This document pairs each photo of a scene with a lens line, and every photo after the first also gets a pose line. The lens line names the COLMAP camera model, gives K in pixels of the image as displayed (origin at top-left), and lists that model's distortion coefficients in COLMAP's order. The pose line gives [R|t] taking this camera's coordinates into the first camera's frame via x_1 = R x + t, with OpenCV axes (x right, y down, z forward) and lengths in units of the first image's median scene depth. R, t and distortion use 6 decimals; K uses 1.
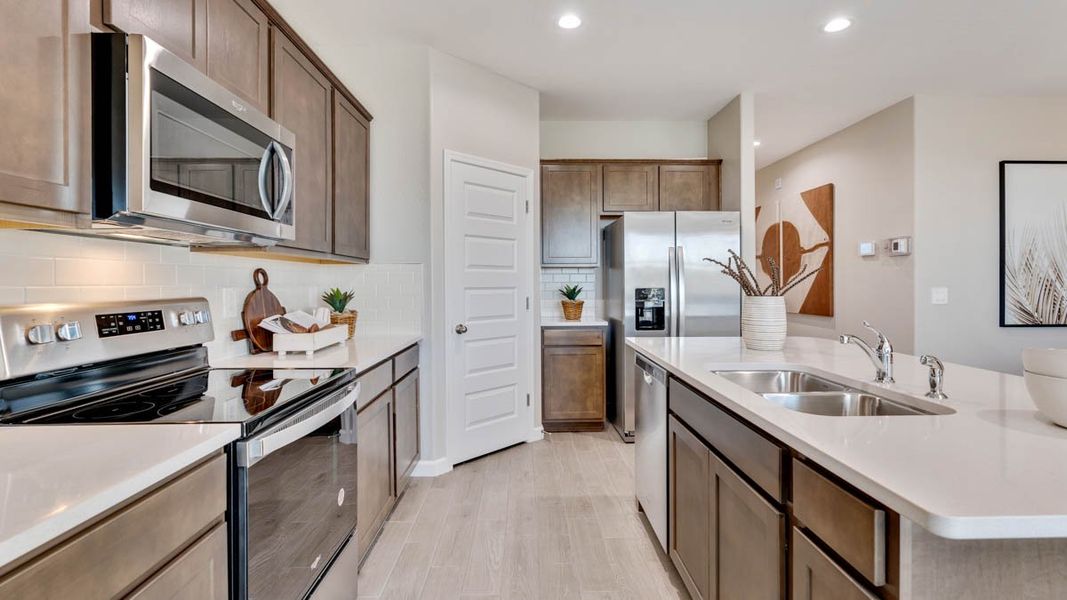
lens RADIAL K [[483.0, 0, 533.2], [0, 483.0, 287.0], [0, 0, 1]] dist [-0.009688, 0.002298]
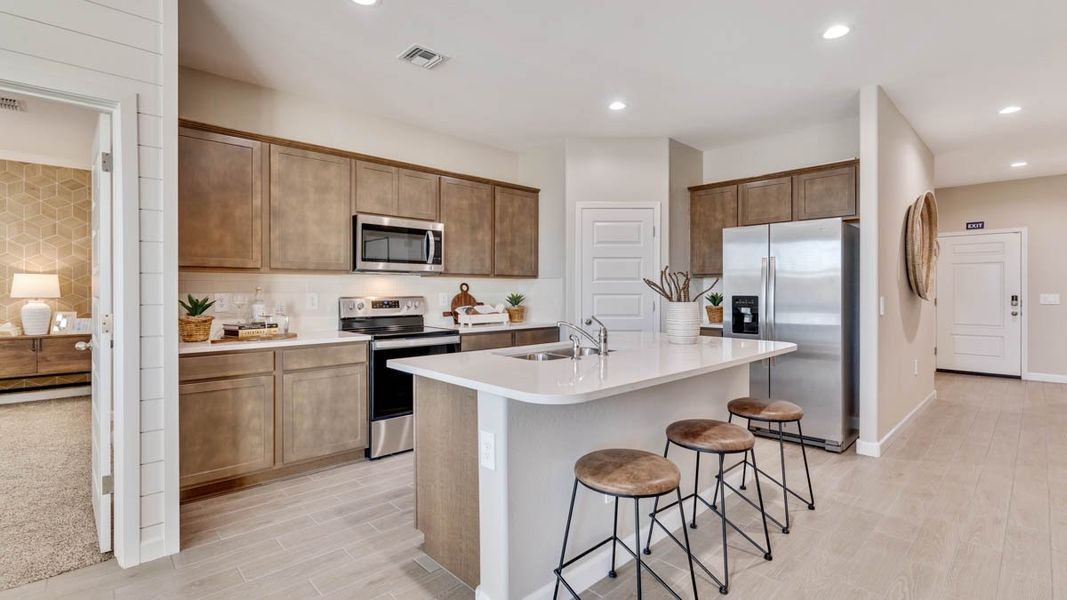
lens RADIAL K [[483.0, 0, 541.9], [0, 483.0, 293.4], [0, 0, 1]] dist [-0.009688, 0.002298]
pose [[0.672748, 0.007864, -0.739830, 0.911459], [-0.006751, 0.999967, 0.004490, -0.005269], [0.739841, 0.001974, 0.672779, -0.113724]]
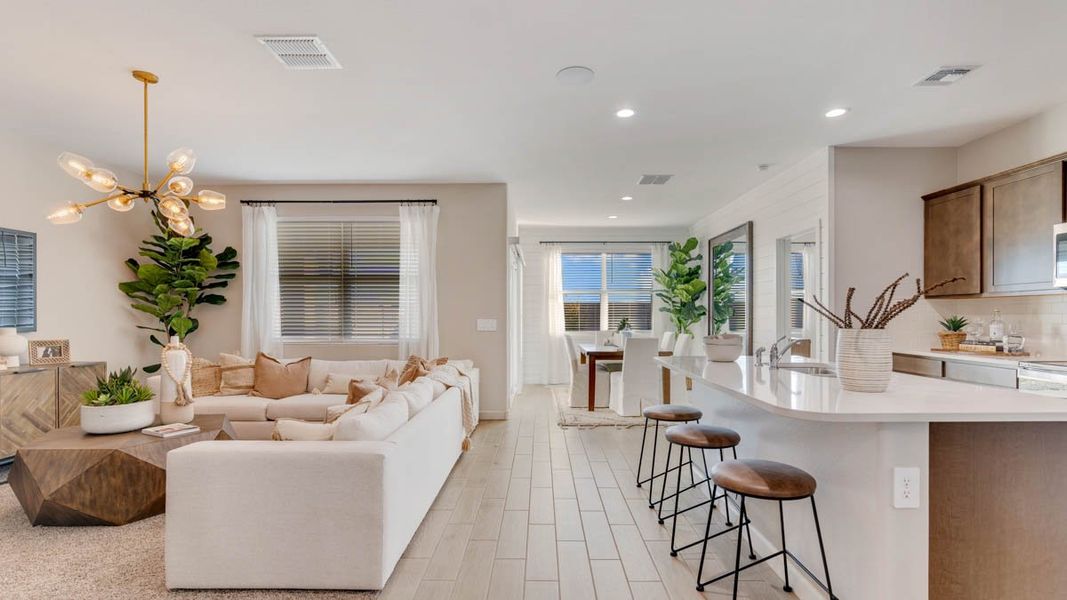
lens RADIAL K [[483.0, 0, 539.3], [0, 483.0, 319.0], [0, 0, 1]] dist [-0.009688, 0.002298]
pose [[-0.999568, 0.009887, 0.027681, 0.811690], [0.010311, 0.999831, 0.015209, -0.016551], [-0.027526, 0.015488, -0.999501, 1.440639]]
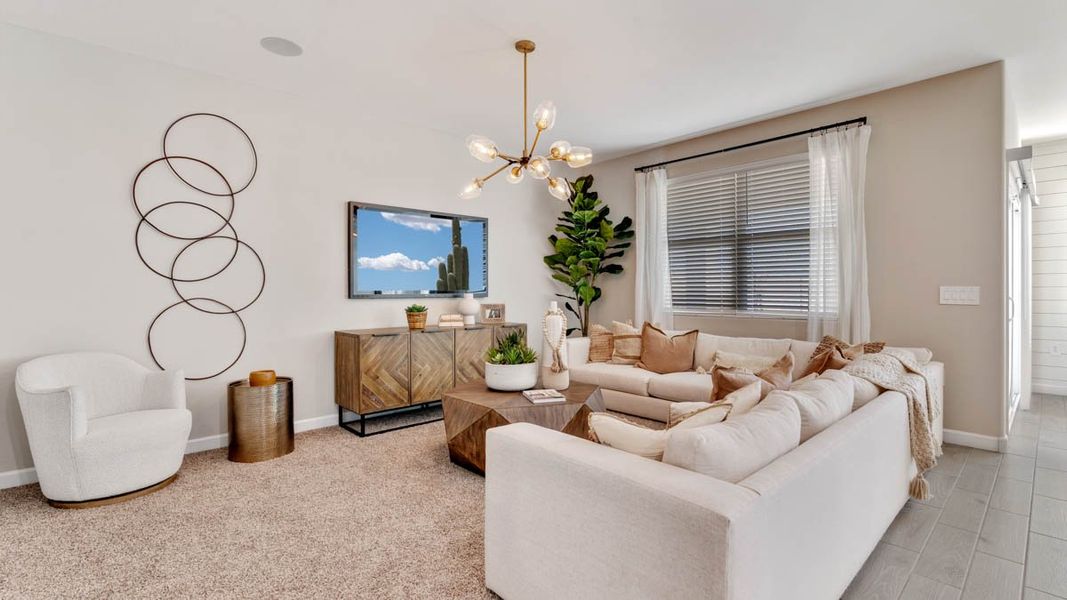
lens RADIAL K [[483.0, 0, 541.9], [0, 483.0, 290.6], [0, 0, 1]] dist [-0.009688, 0.002298]
pose [[-0.664833, 0.010910, 0.746913, 0.869412], [0.015025, 0.999886, -0.001231, 0.007191], [-0.746841, 0.010404, -0.664921, 1.115932]]
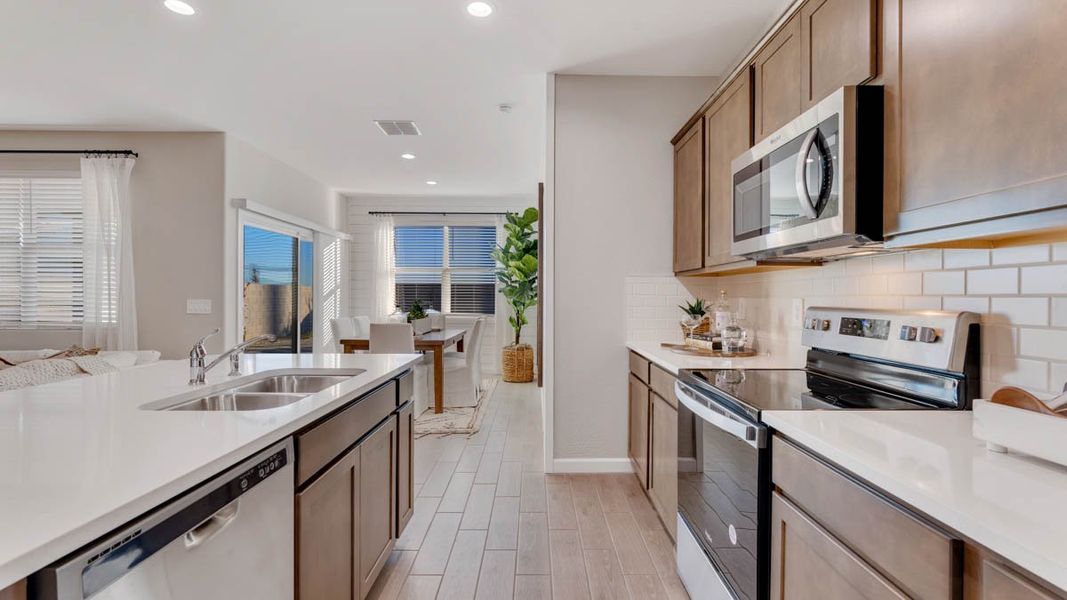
lens RADIAL K [[483.0, 0, 533.6], [0, 483.0, 296.2], [0, 0, 1]] dist [-0.009688, 0.002298]
pose [[-0.999891, 0.003259, 0.014413, -0.009144], [0.003354, 0.999973, 0.006610, -0.006660], [-0.014391, 0.006657, -0.999874, 1.061801]]
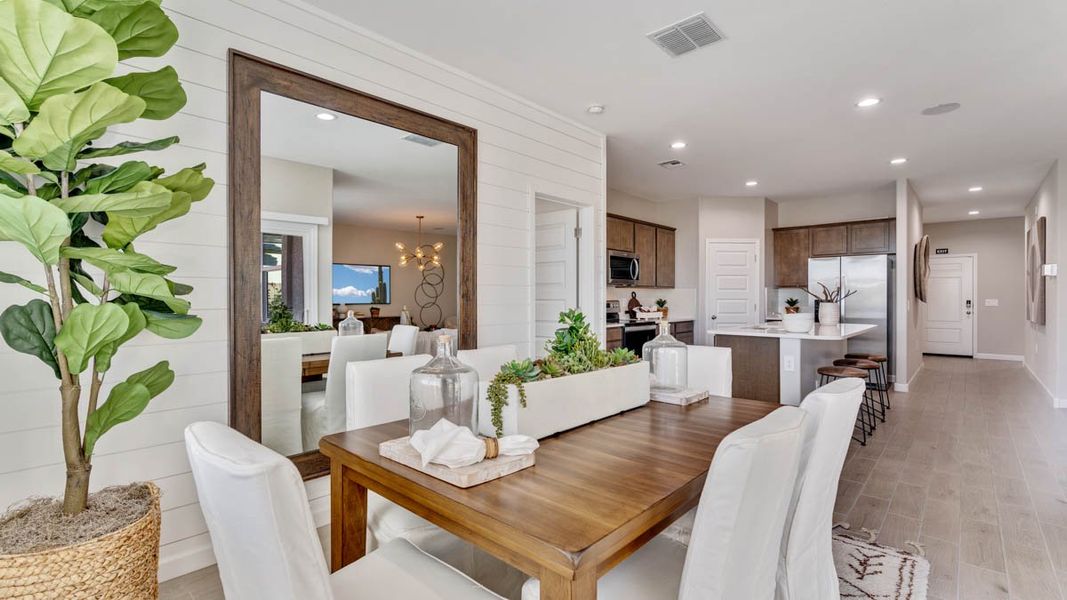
lens RADIAL K [[483.0, 0, 538.3], [0, 483.0, 302.3], [0, 0, 1]] dist [-0.009688, 0.002298]
pose [[0.725185, 0.009225, -0.688492, 0.865160], [-0.006095, 0.999957, 0.006979, 0.008469], [0.688527, -0.000864, 0.725210, -1.284606]]
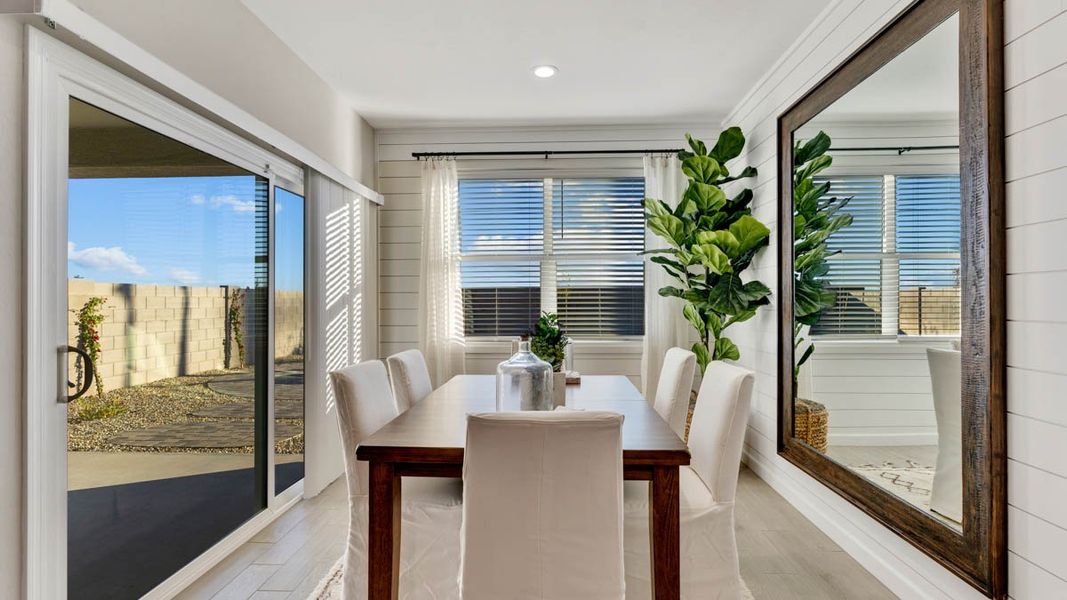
lens RADIAL K [[483.0, 0, 540.3], [0, 483.0, 299.4], [0, 0, 1]] dist [-0.009688, 0.002298]
pose [[-0.998400, 0.009571, 0.055722, 0.441591], [0.009469, 0.999953, -0.002089, -0.001992], [-0.055739, -0.001558, -0.998444, -0.059608]]
